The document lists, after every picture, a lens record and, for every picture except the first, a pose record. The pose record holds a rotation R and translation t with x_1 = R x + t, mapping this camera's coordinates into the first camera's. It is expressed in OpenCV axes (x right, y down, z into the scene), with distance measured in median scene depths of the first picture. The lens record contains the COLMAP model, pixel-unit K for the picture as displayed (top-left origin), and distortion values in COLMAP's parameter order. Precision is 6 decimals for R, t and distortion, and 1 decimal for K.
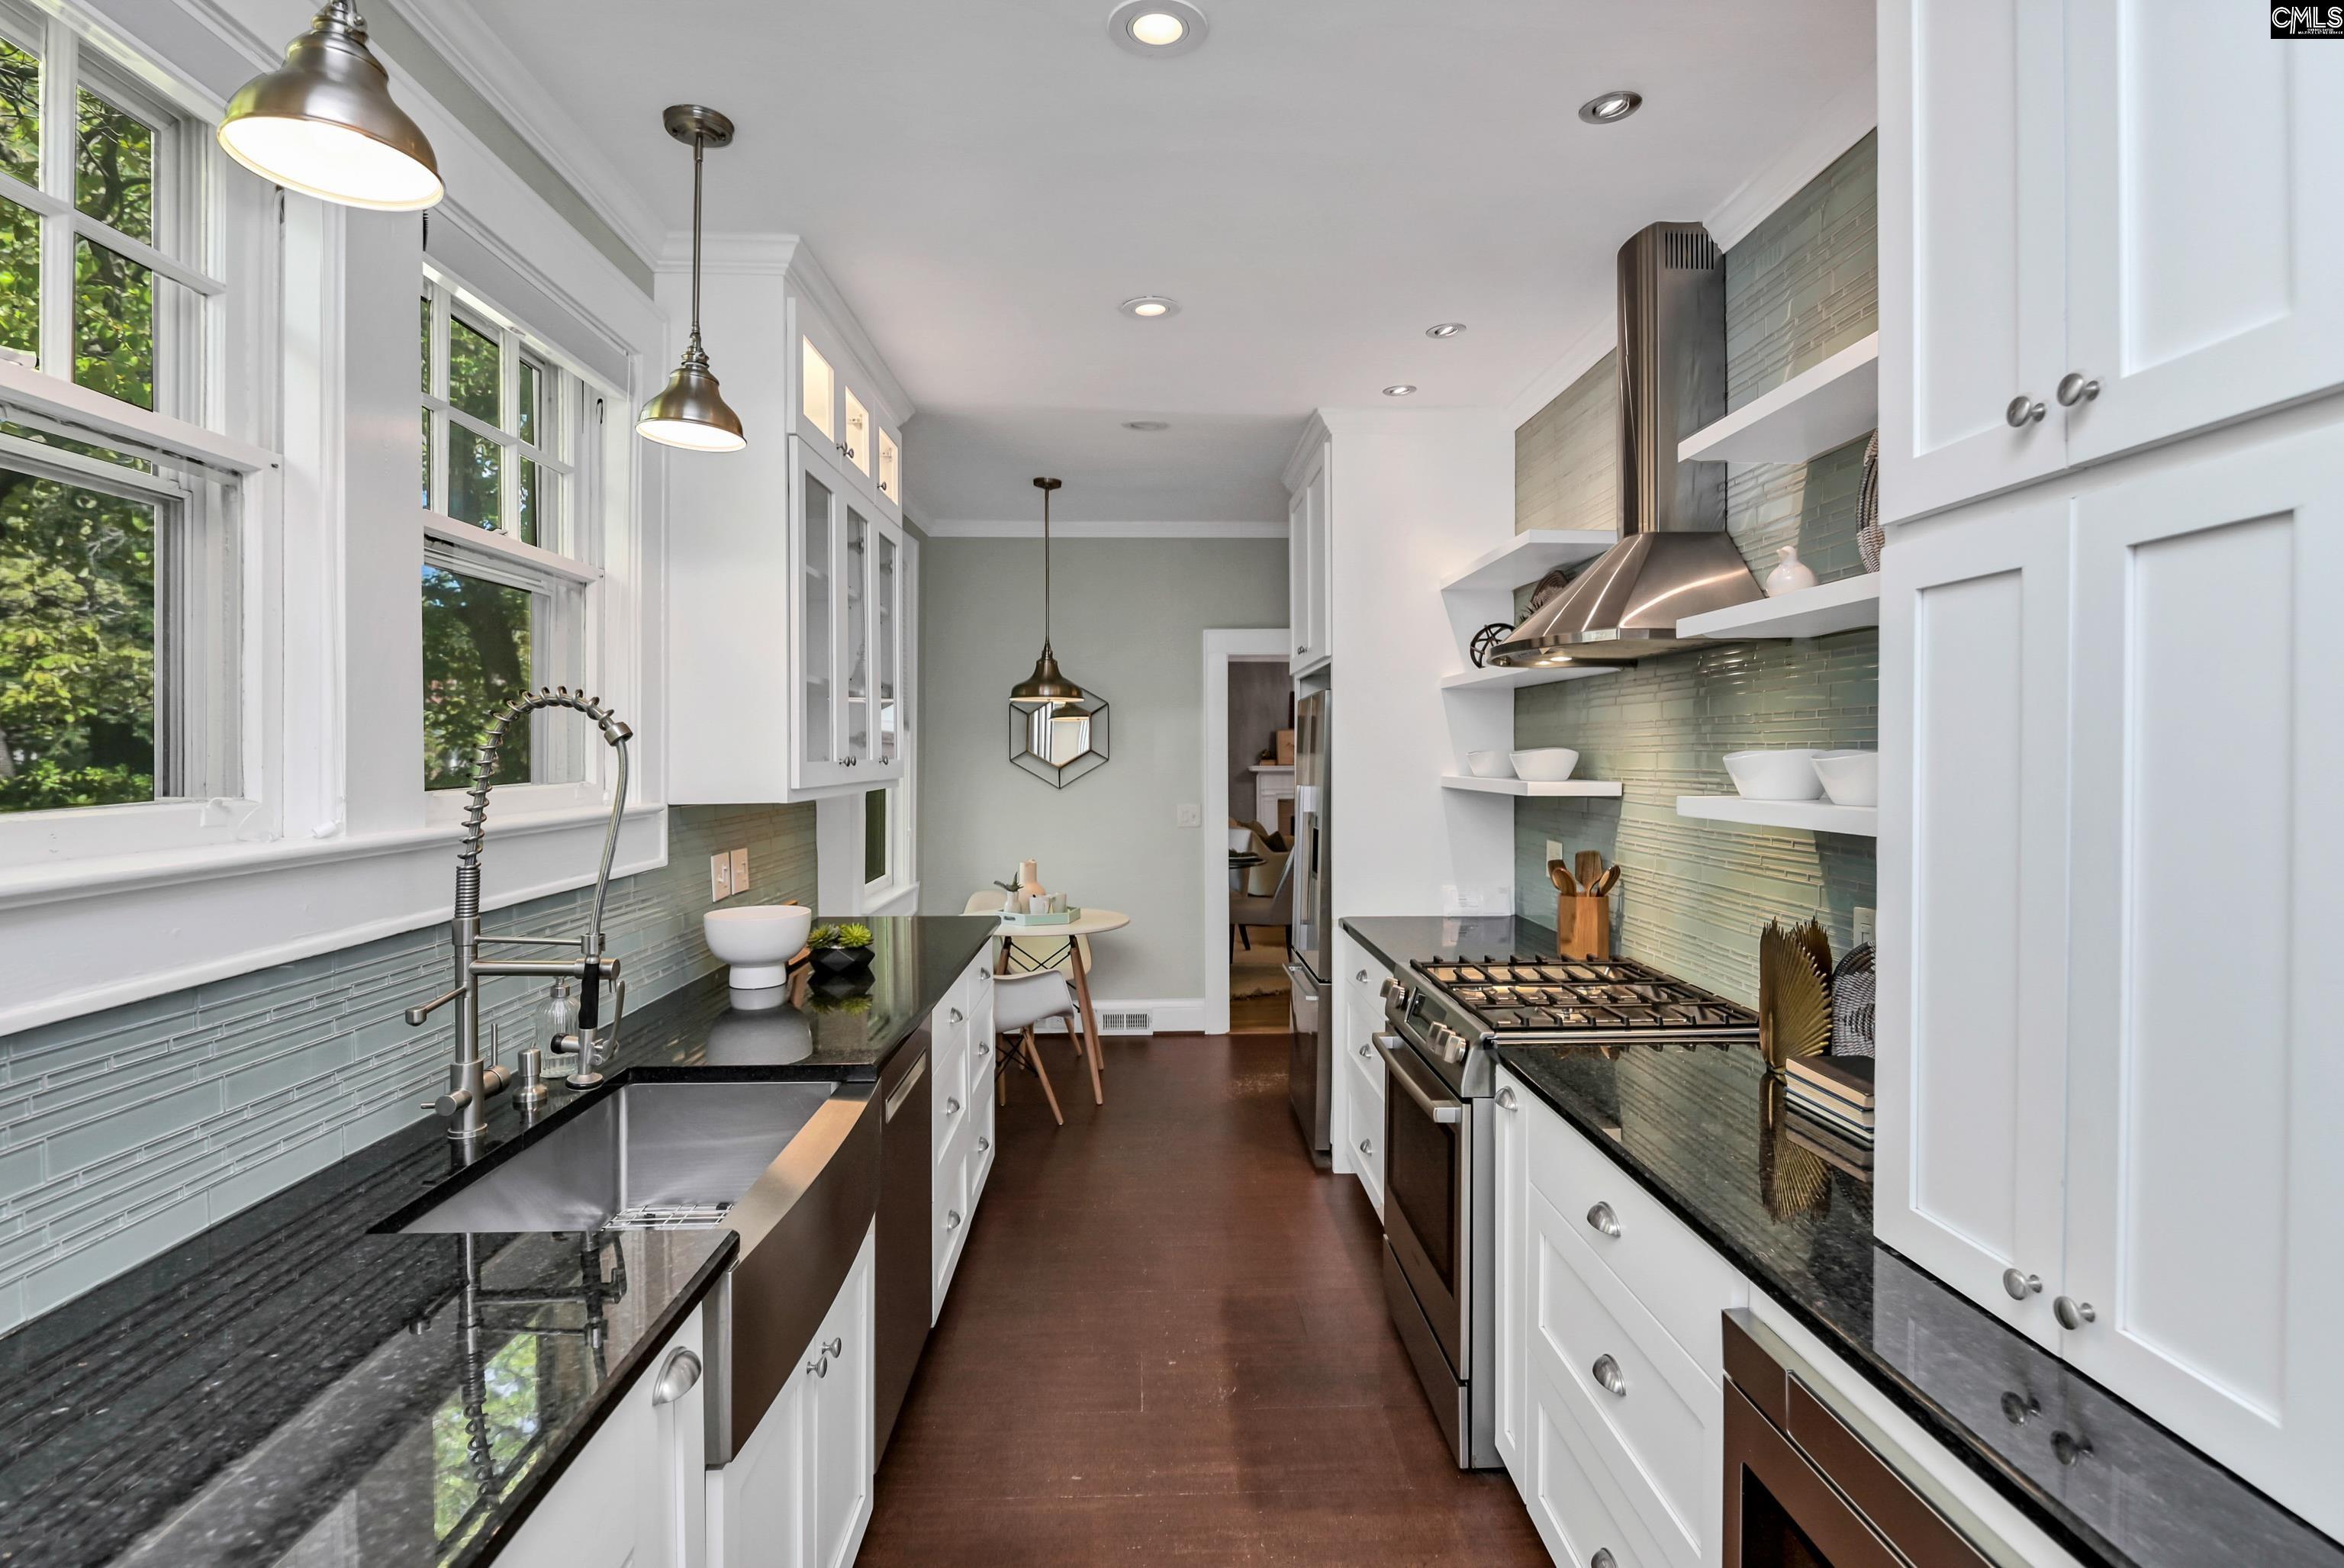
lens RADIAL K [[1163.3, 0, 1178.6], [0, 1163.3, 763.3], [0, 0, 1]] dist [0.002154, -0.000031]
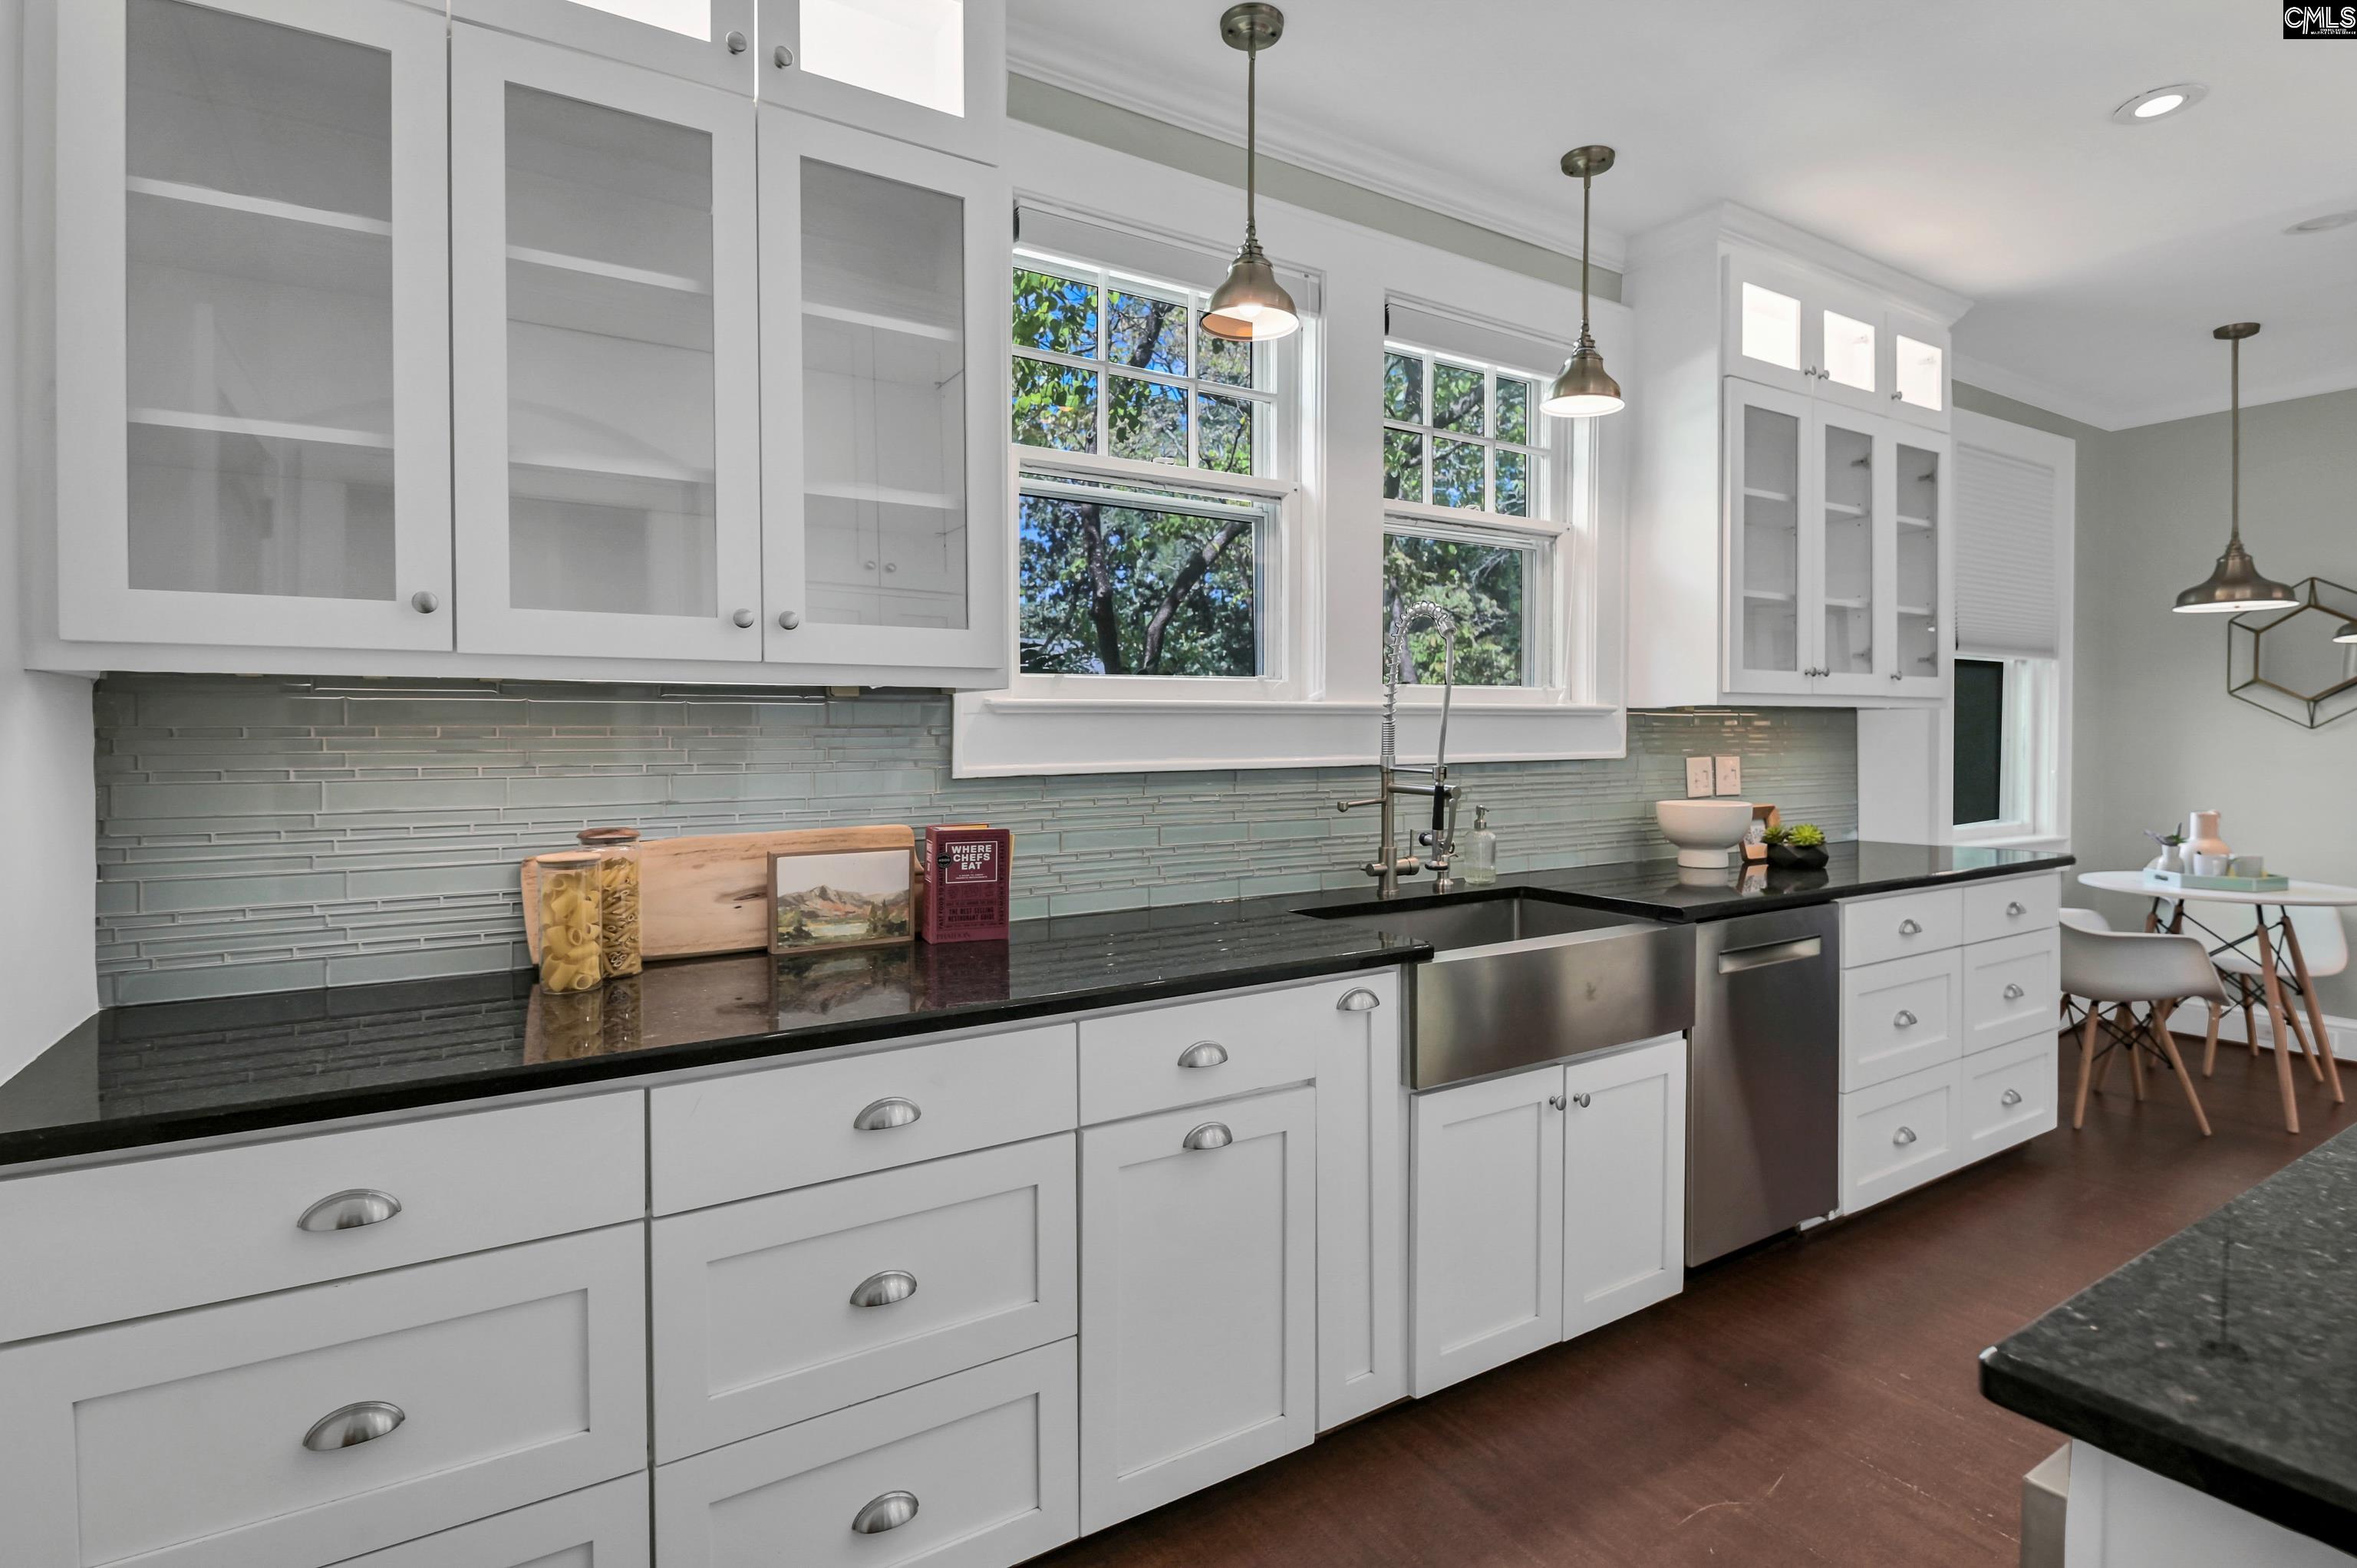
lens RADIAL K [[1148.1, 0, 1182.5], [0, 1148.1, 750.4], [0, 0, 1]] dist [-0.002891, -0.001148]
pose [[0.497656, 0.007460, -0.867342, 0.275268], [-0.003688, 0.999972, 0.006485, 0.054157], [0.867367, -0.000028, 0.497670, -0.004883]]
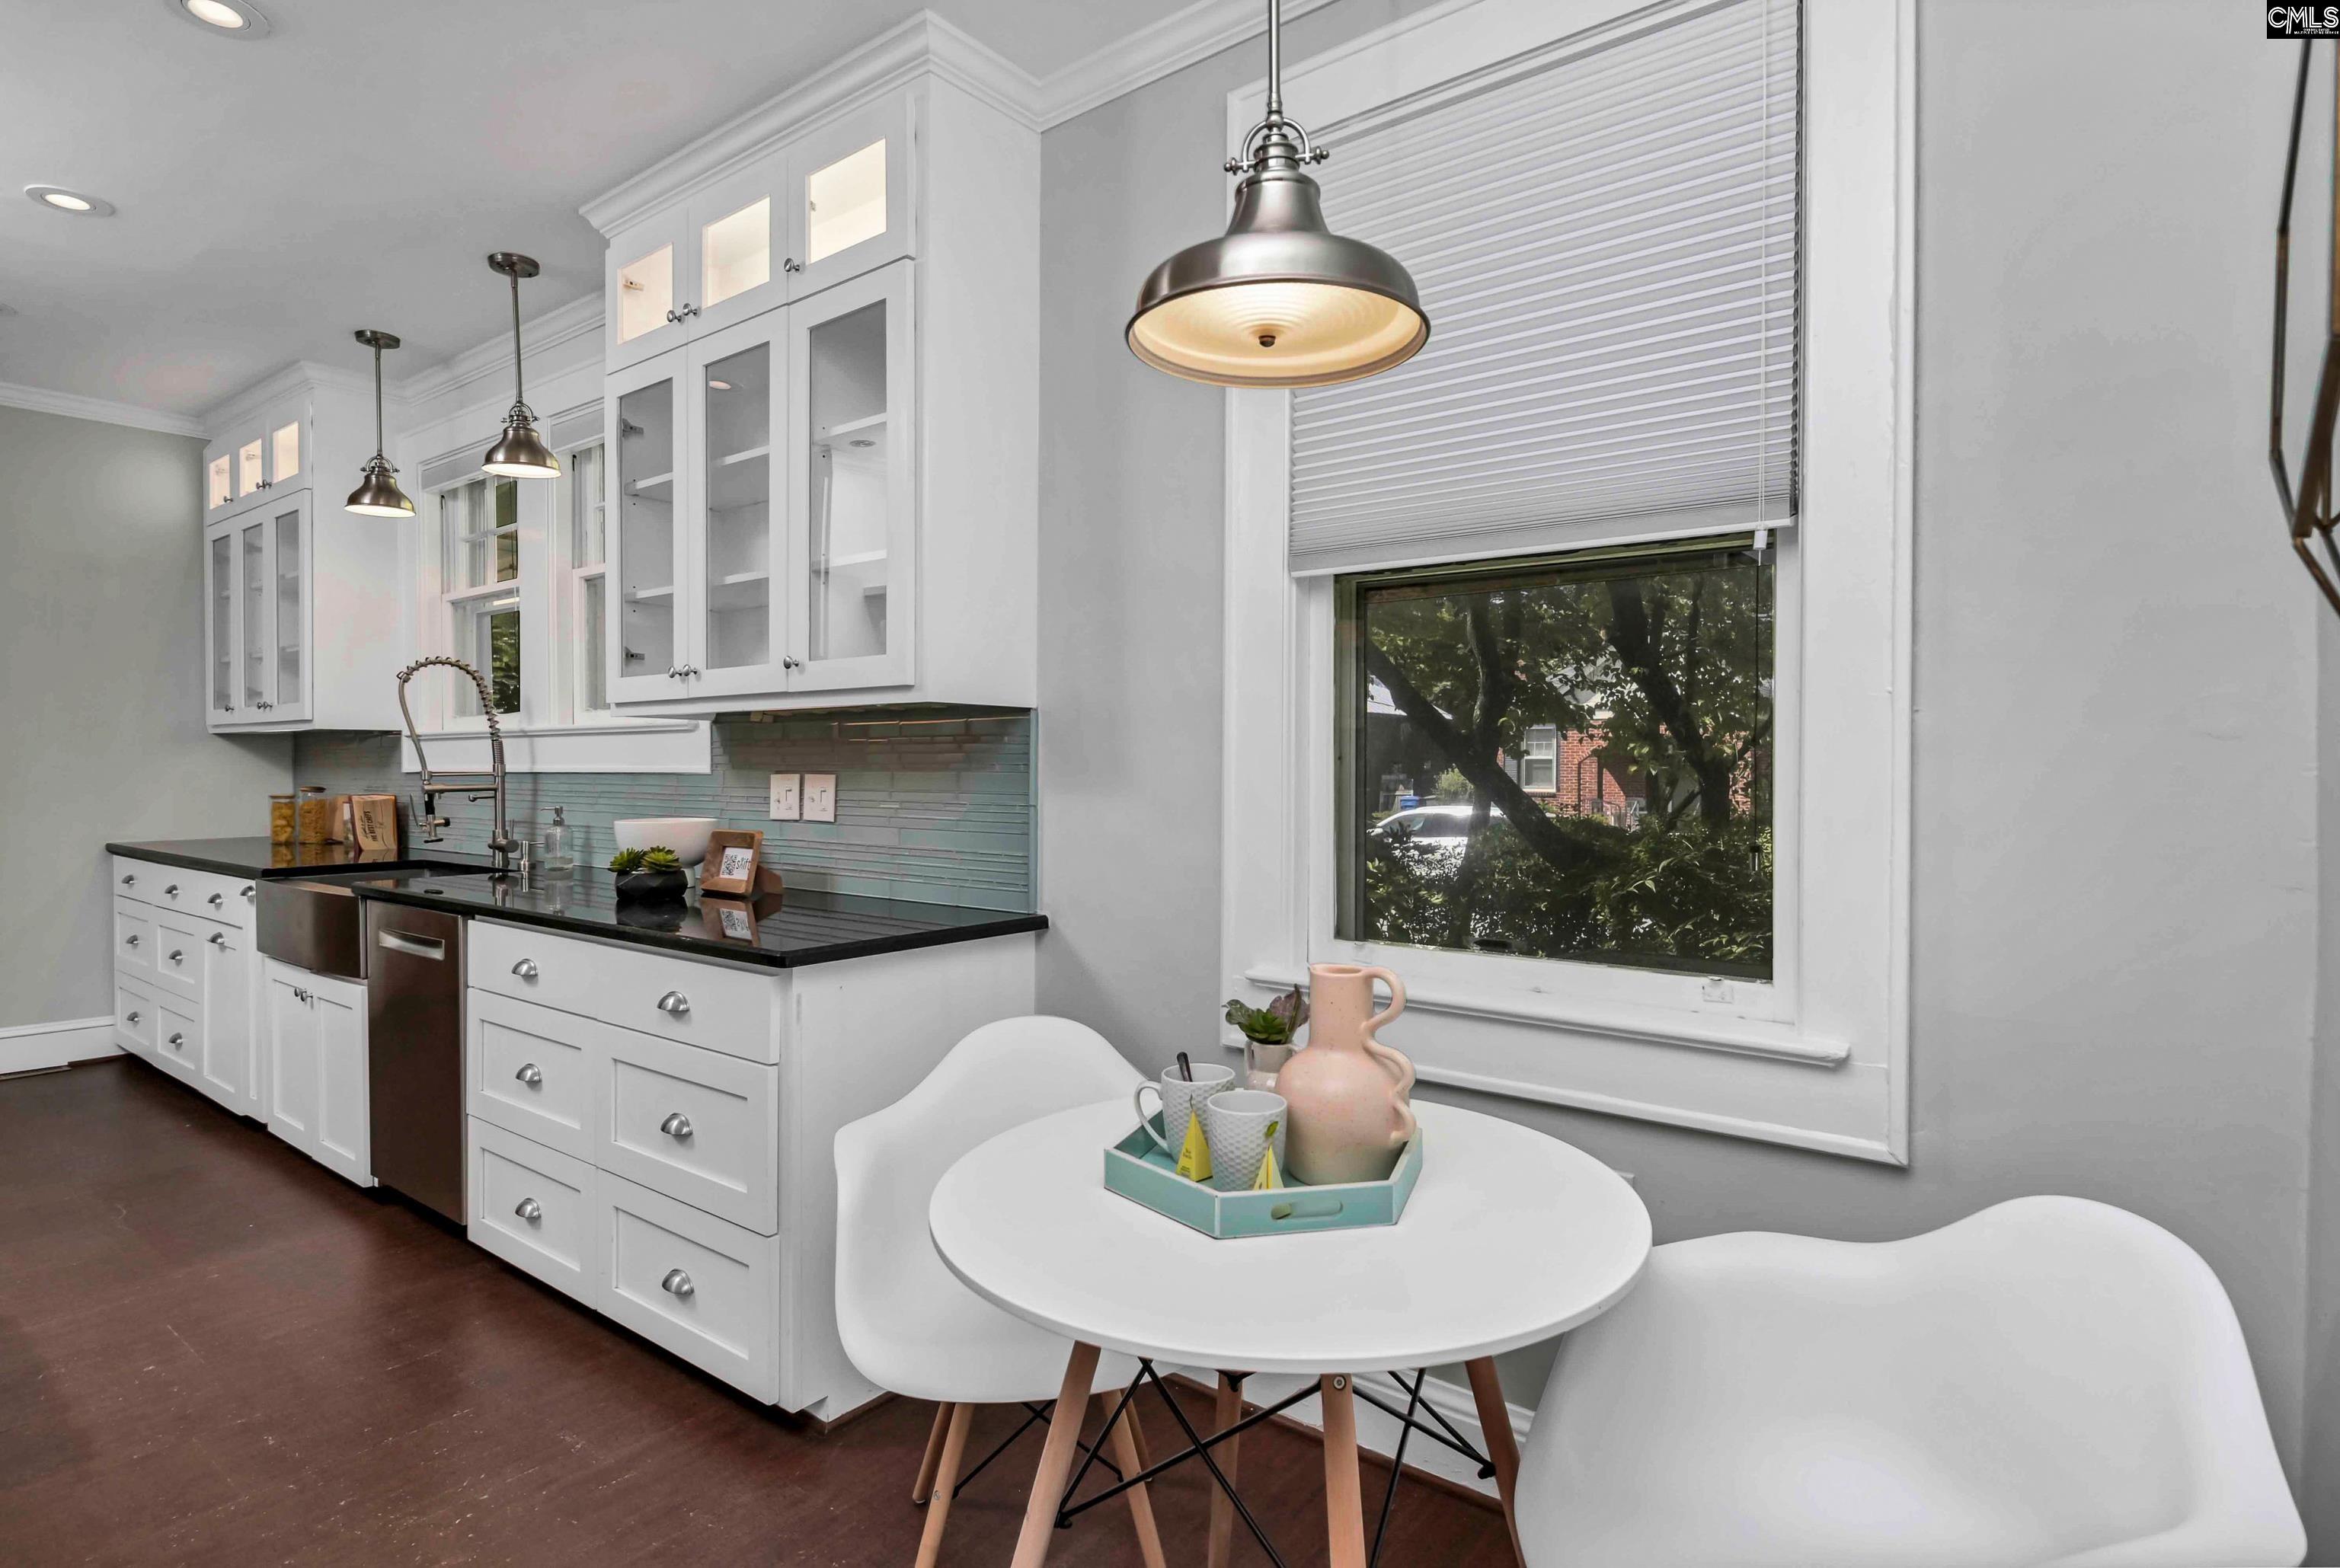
lens RADIAL K [[1136.1, 0, 1183.9], [0, 1136.1, 785.8], [0, 0, 1]] dist [-0.002079, 0.000439]
pose [[-0.616979, 0.008079, -0.786938, 0.129330], [-0.013141, 0.999702, 0.020567, 0.051680], [0.786870, 0.023030, -0.616689, 1.557367]]
